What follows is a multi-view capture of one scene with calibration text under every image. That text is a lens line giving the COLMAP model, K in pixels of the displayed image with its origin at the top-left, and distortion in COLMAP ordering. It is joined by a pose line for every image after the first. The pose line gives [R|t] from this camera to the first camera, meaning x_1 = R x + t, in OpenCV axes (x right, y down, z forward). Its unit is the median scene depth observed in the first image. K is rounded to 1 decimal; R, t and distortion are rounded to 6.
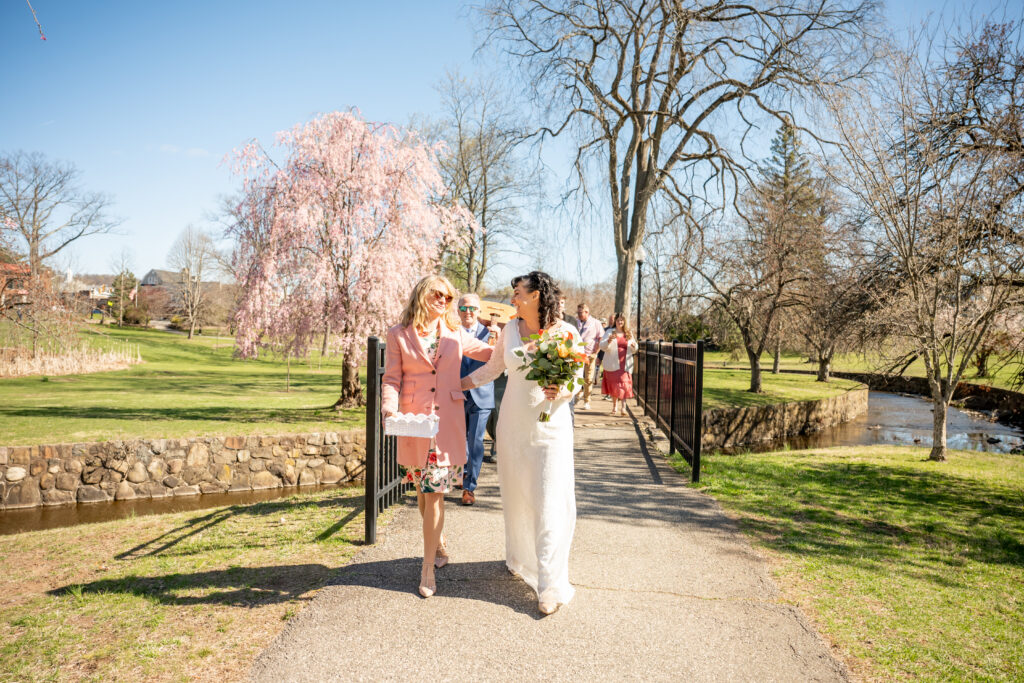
lens RADIAL K [[1650.9, 0, 512.0], [0, 1650.9, 341.5], [0, 0, 1]] dist [0.296155, 0.087669]
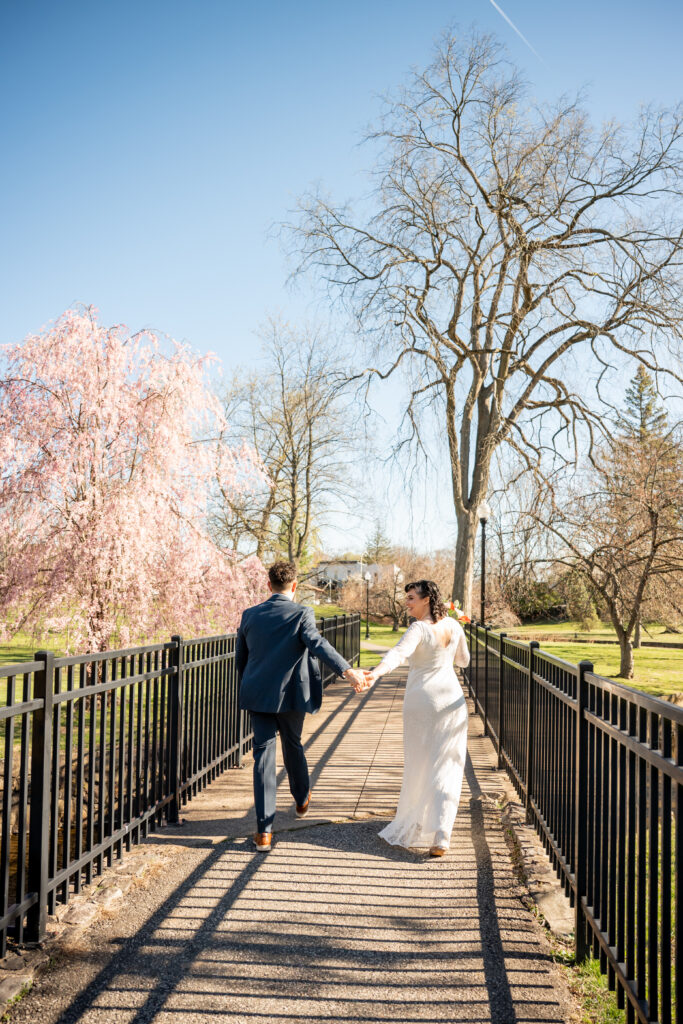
lens RADIAL K [[1650.9, 0, 341.5], [0, 1650.9, 512.0], [0, 0, 1]] dist [0.296155, 0.087669]
pose [[0.999952, -0.007103, -0.006786, 0.007849], [0.006691, 0.998242, -0.058890, -0.002120], [0.007192, 0.058842, 0.998241, 0.116861]]
